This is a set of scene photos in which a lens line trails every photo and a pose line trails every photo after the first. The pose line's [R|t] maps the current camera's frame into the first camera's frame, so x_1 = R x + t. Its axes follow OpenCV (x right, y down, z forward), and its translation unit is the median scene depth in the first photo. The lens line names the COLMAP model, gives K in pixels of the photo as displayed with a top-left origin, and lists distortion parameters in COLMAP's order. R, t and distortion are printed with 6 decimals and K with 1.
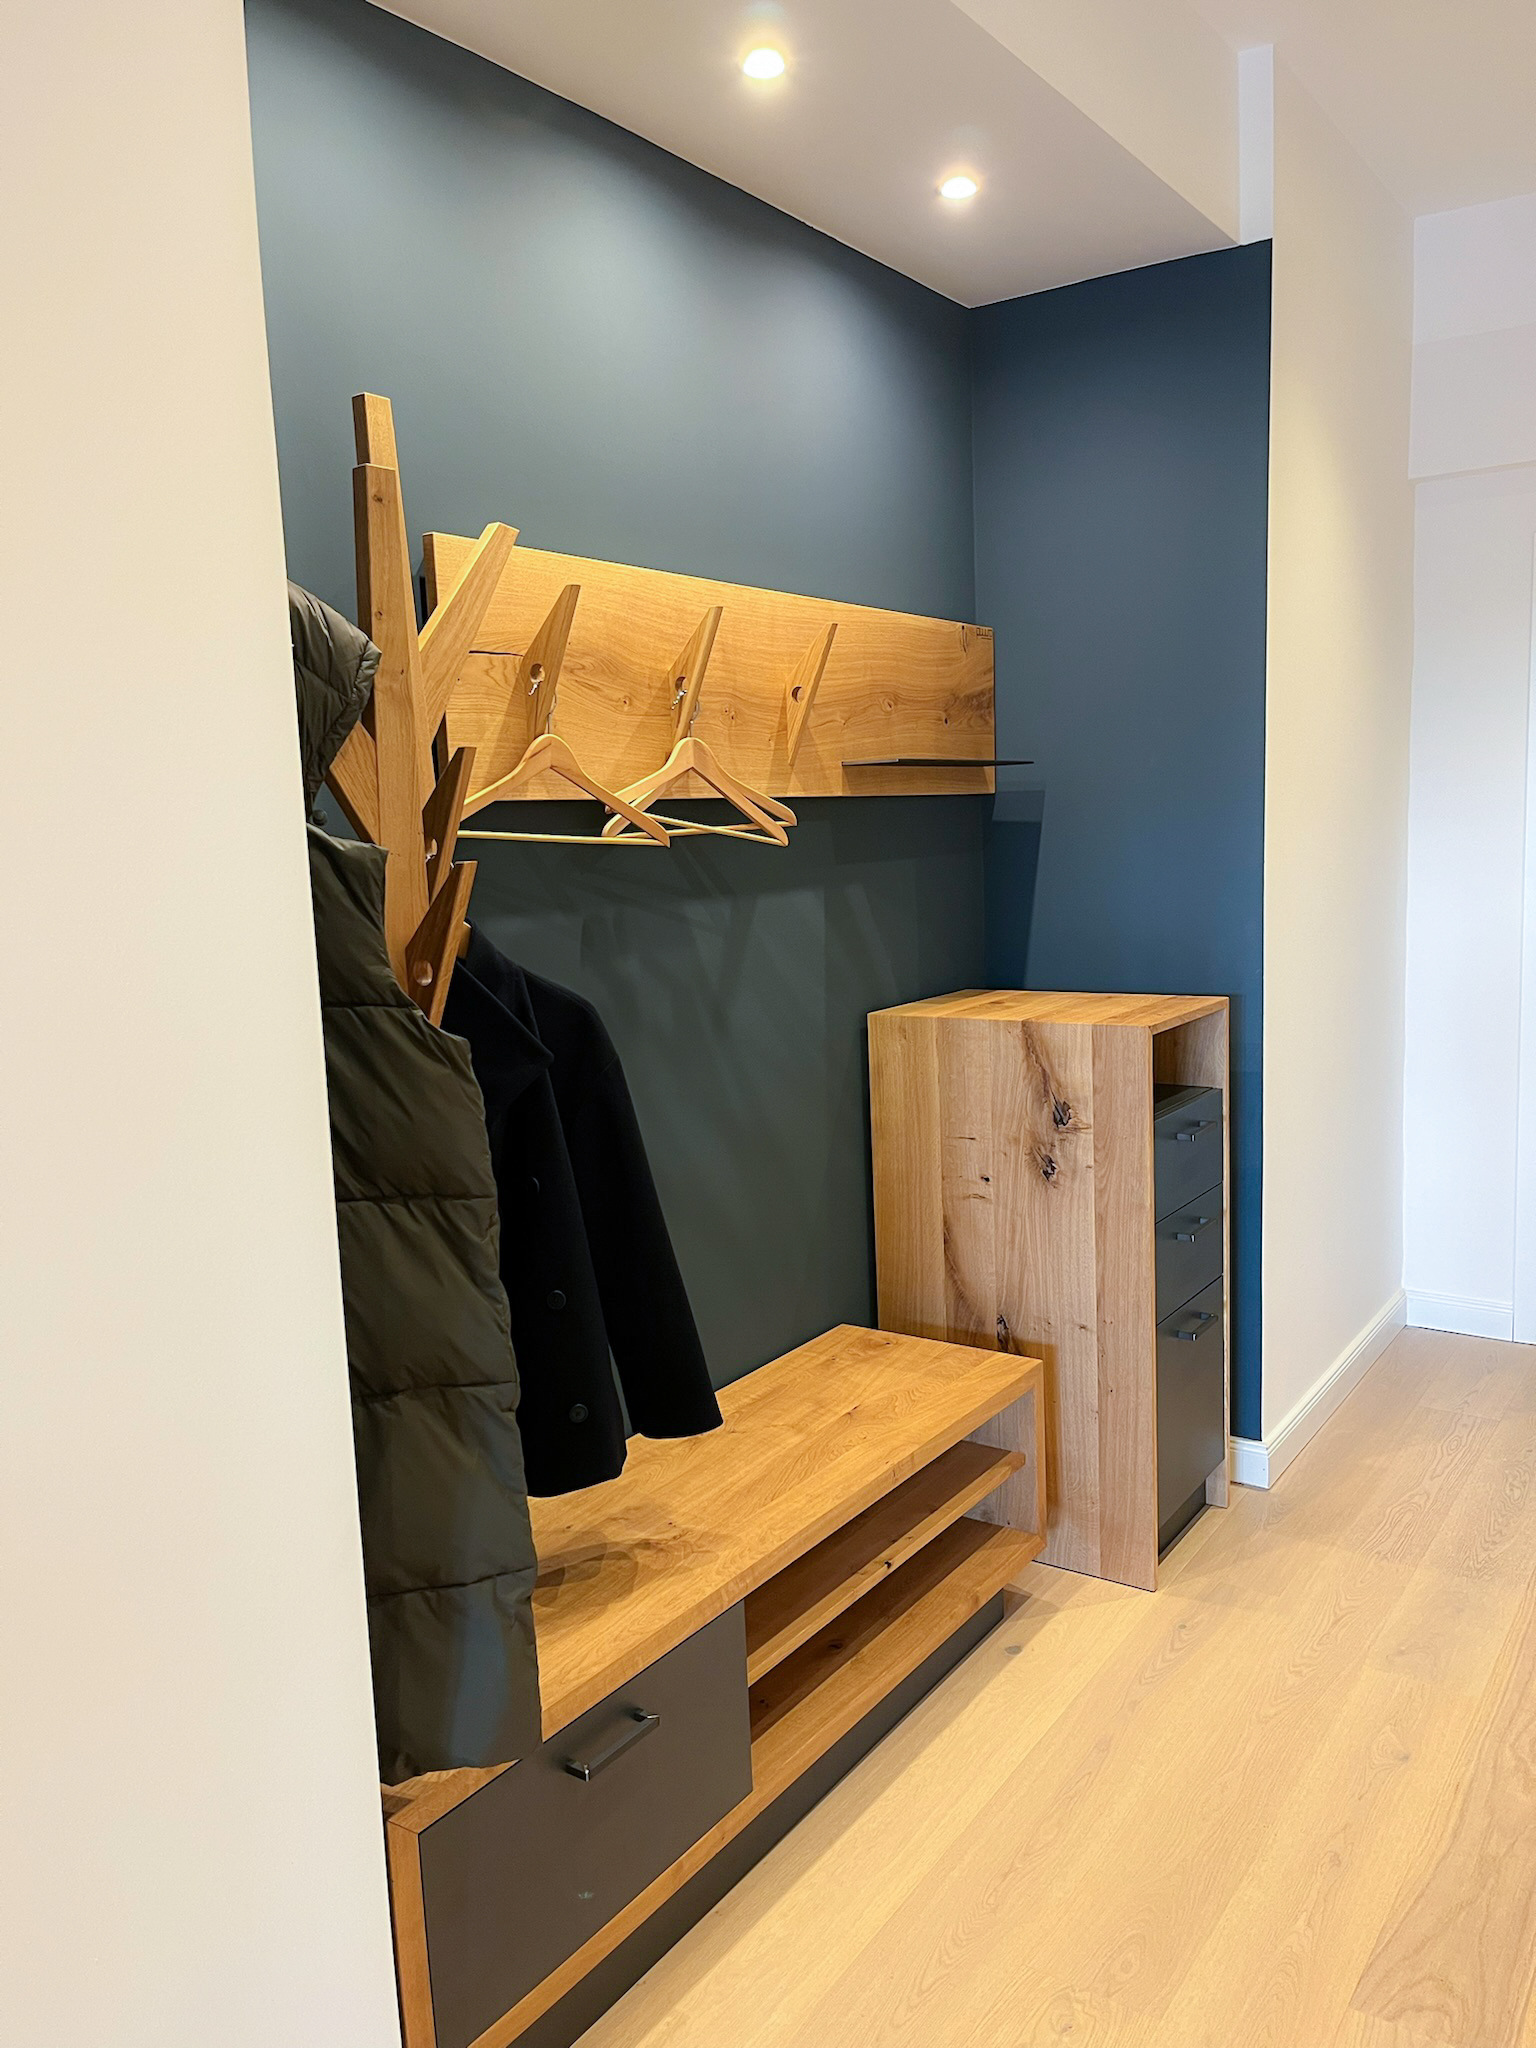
lens RADIAL K [[1557.0, 0, 767.6], [0, 1557.0, 1031.3], [0, 0, 1]] dist [0.060418, -0.068772]
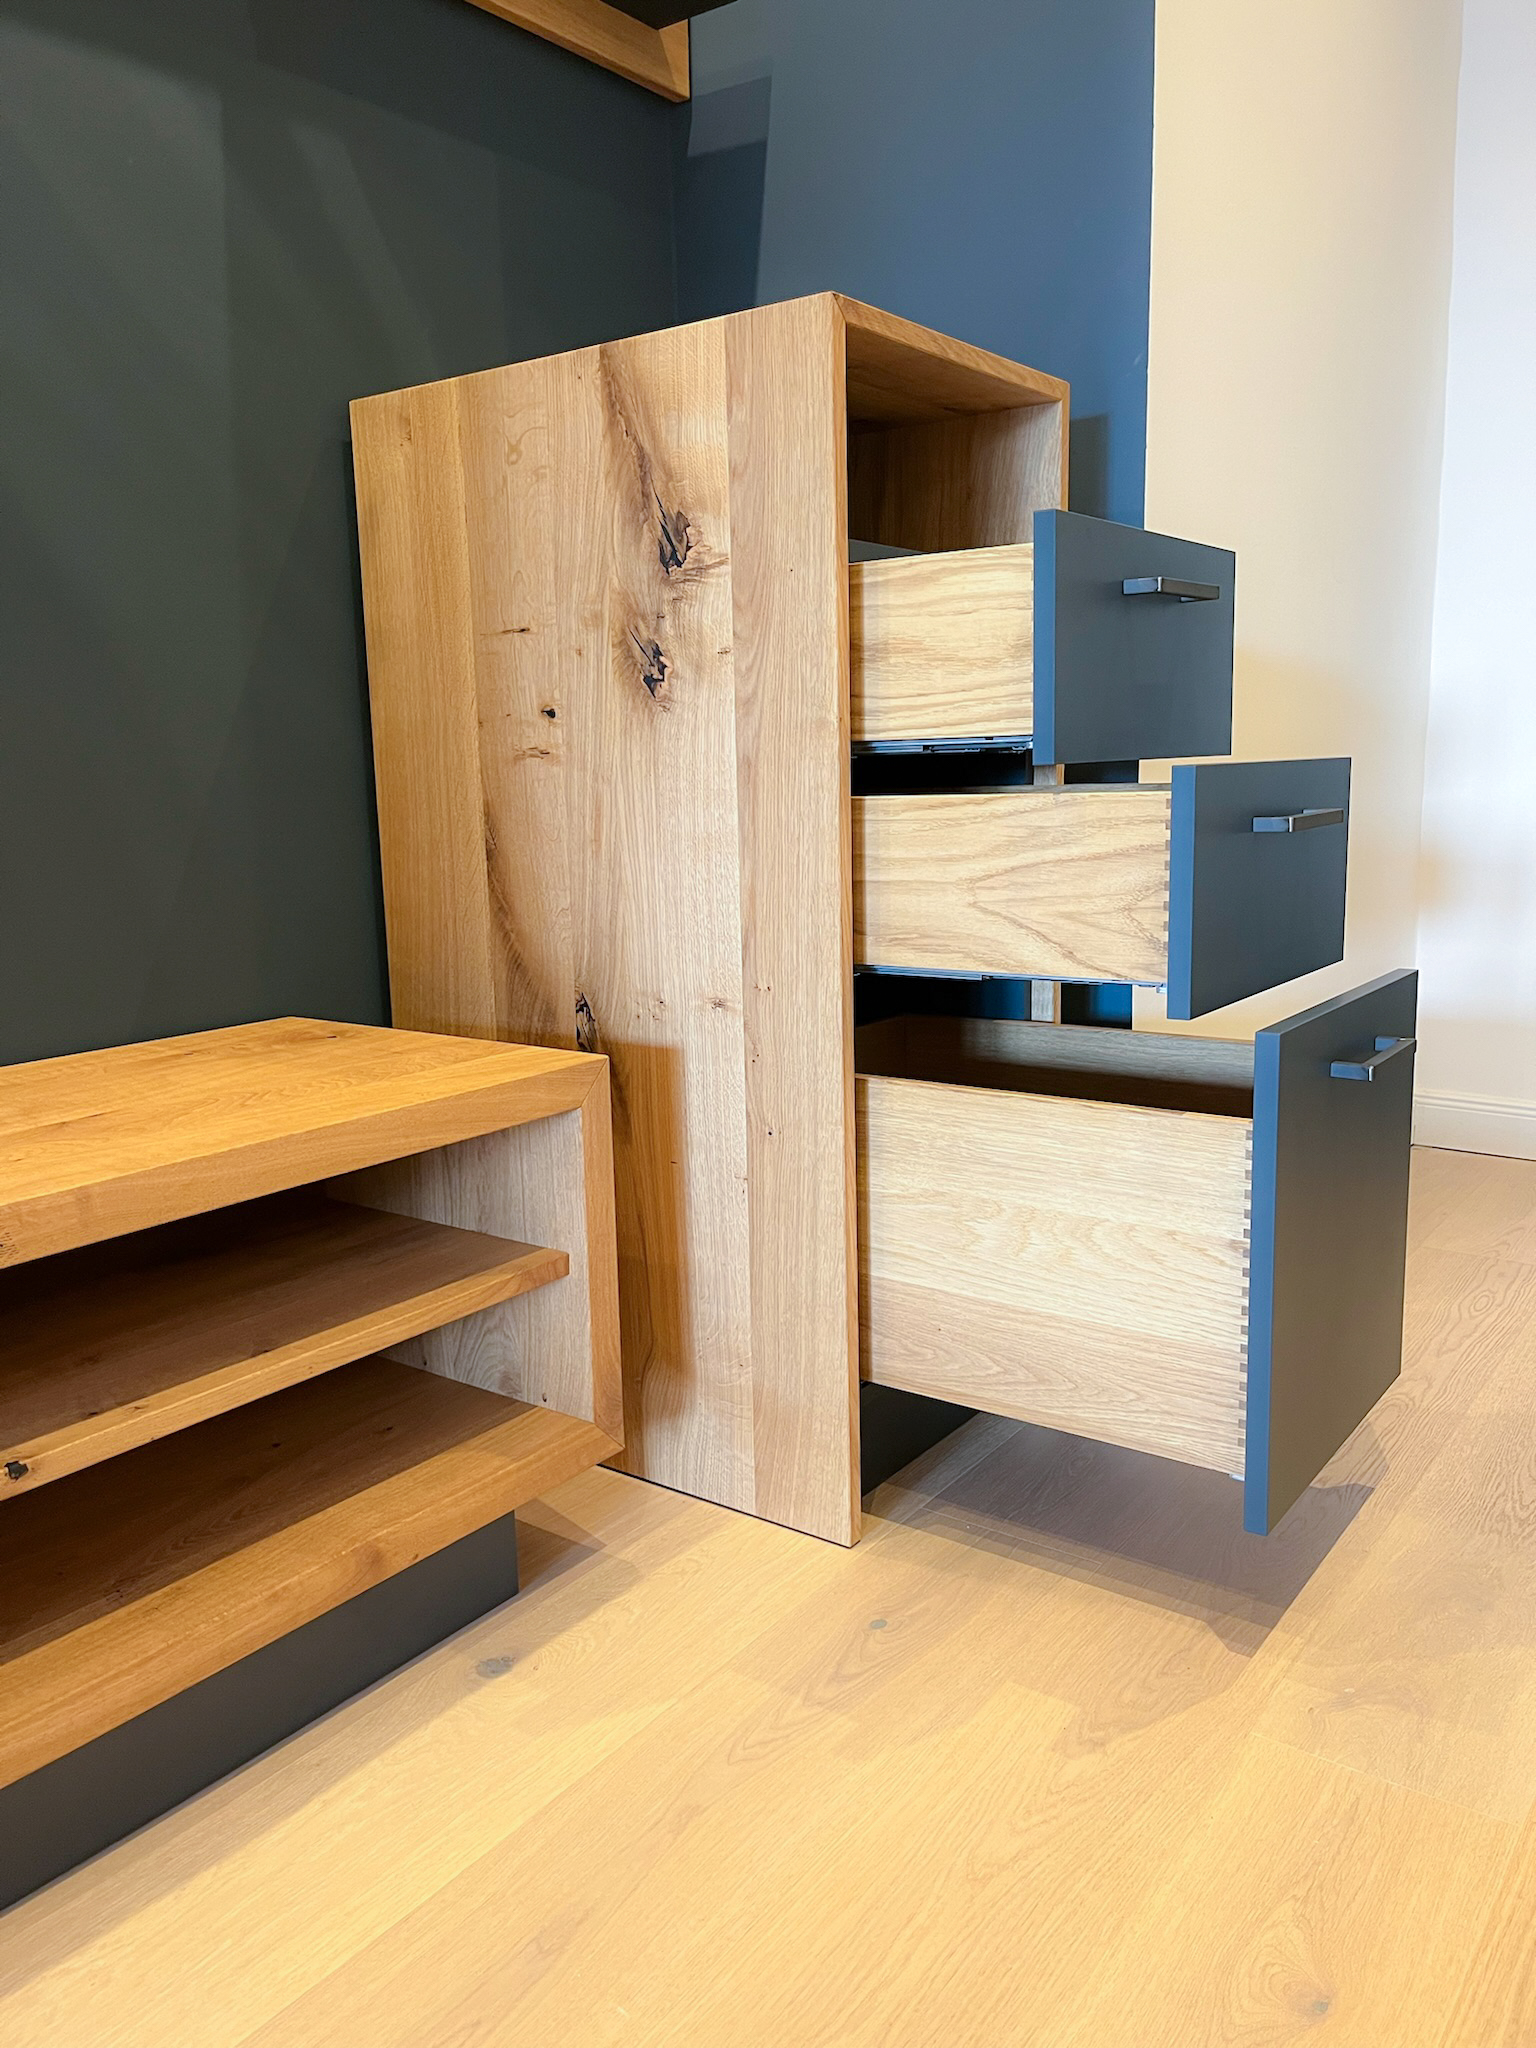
lens RADIAL K [[1557.0, 0, 761.8], [0, 1557.0, 1029.9], [0, 0, 1]] dist [0.060418, -0.068772]
pose [[0.999453, 0.023253, -0.023510, 0.228538], [-0.022305, 0.998958, 0.039812, 0.179528], [0.024412, -0.039266, 0.998931, 0.524668]]
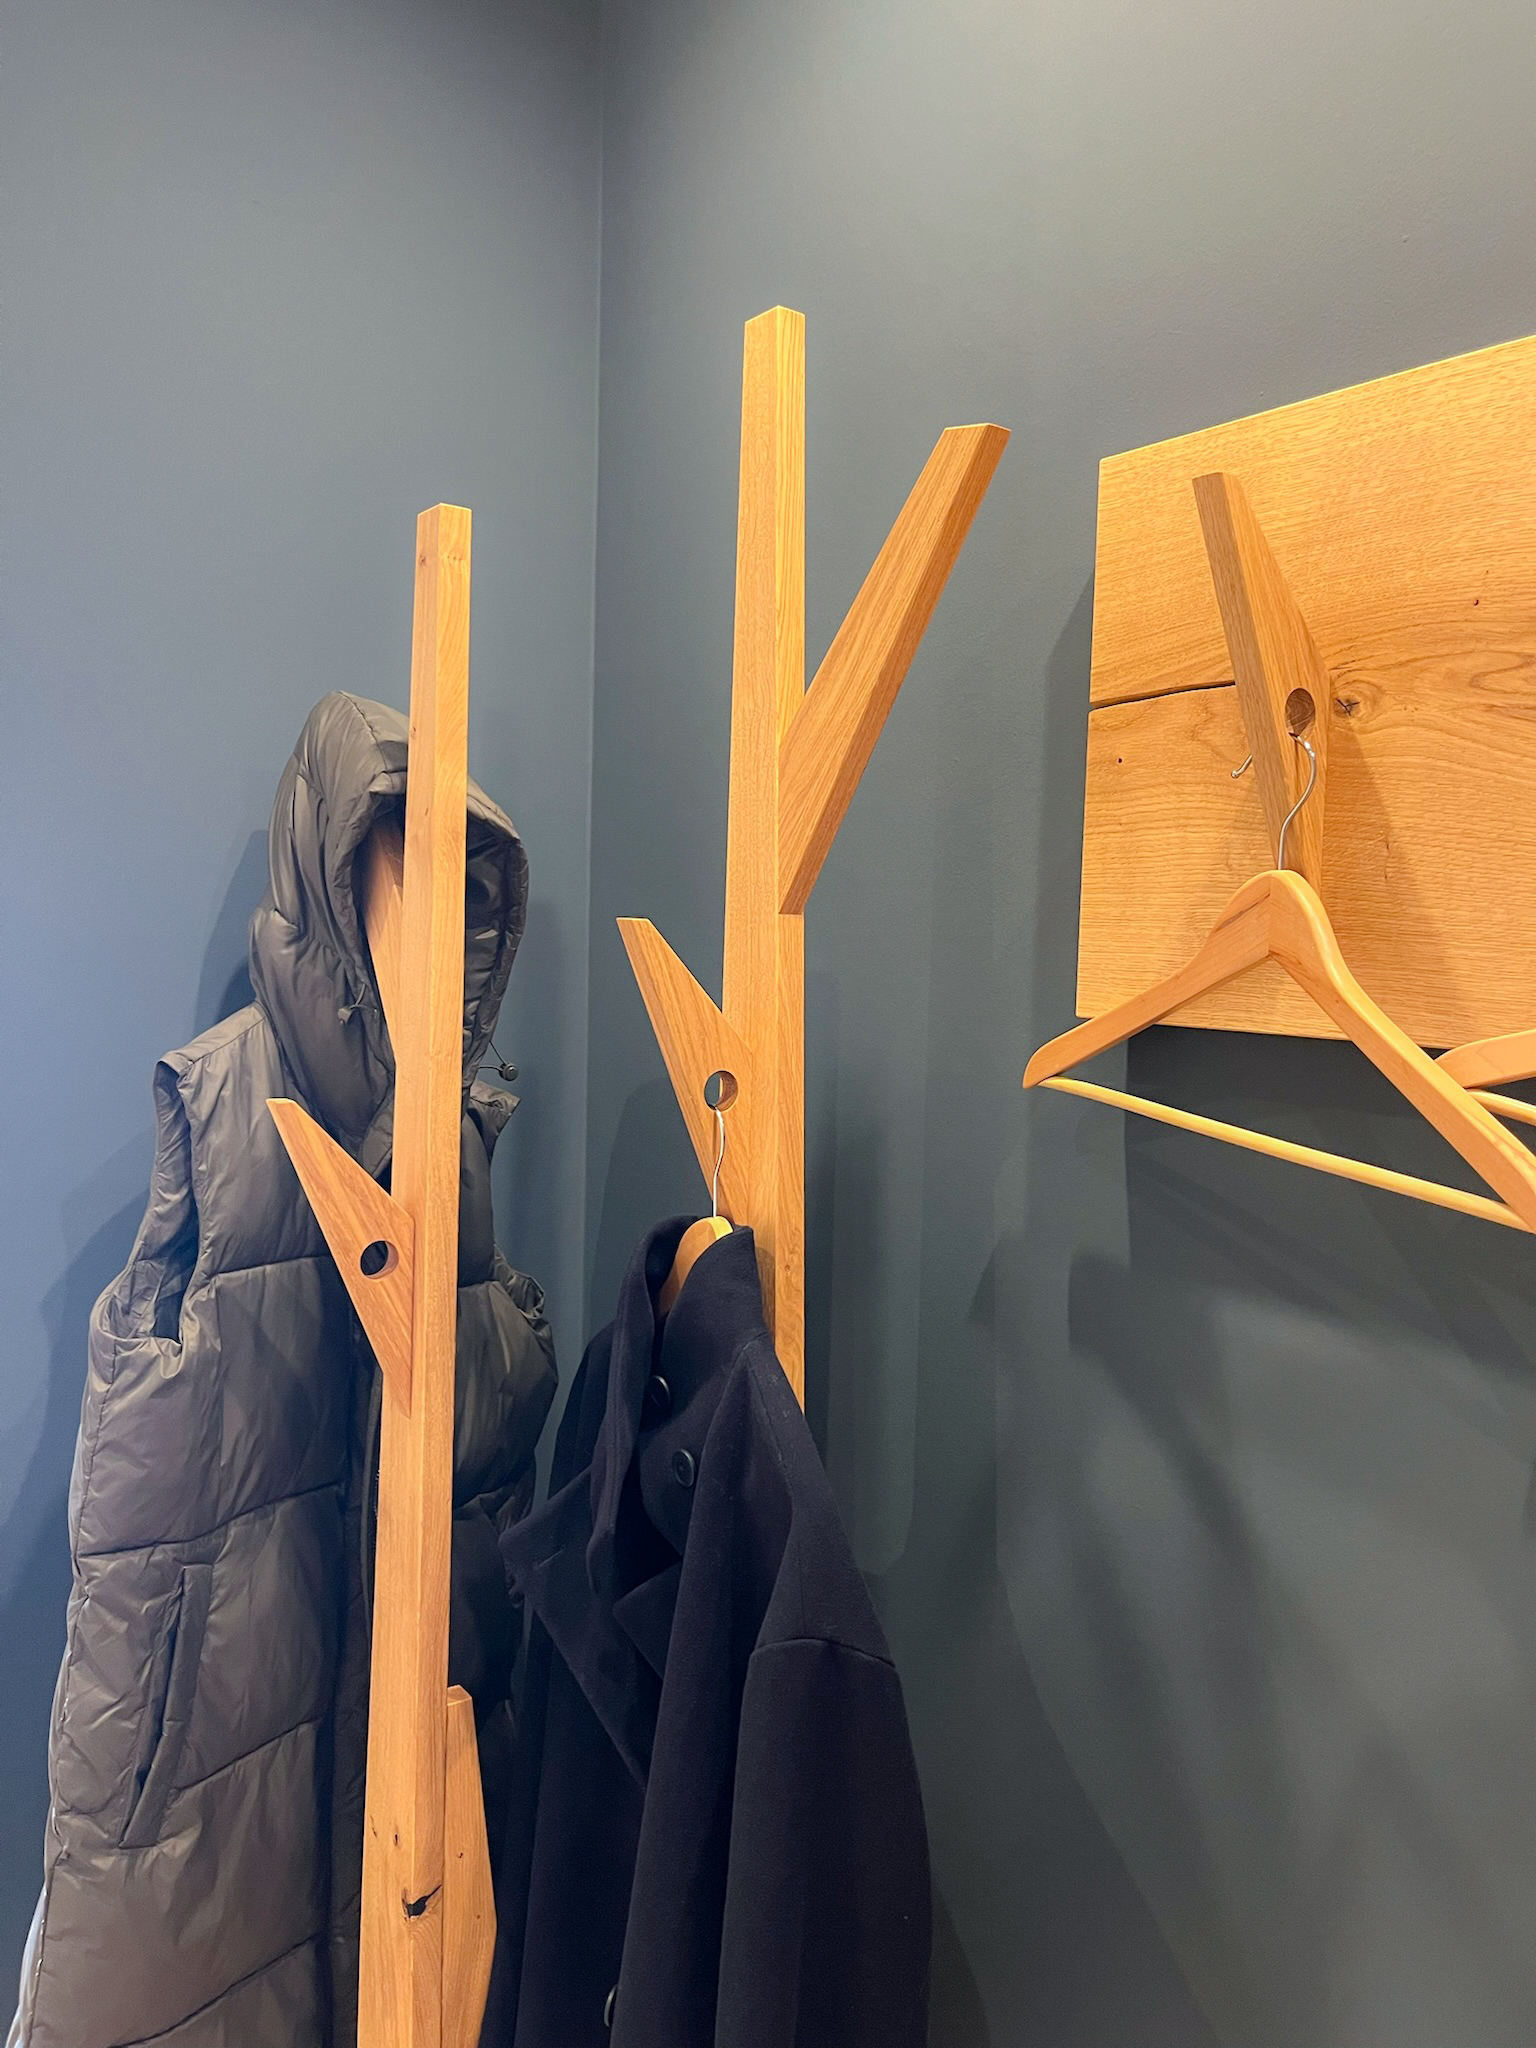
lens RADIAL K [[1557.0, 0, 771.1], [0, 1557.0, 1020.6], [0, 0, 1]] dist [0.060418, -0.068772]
pose [[-0.293237, 0.092496, -0.951555, 0.205433], [-0.137456, 0.980889, 0.137707, -0.146787], [0.946107, 0.171178, -0.274919, 0.769150]]
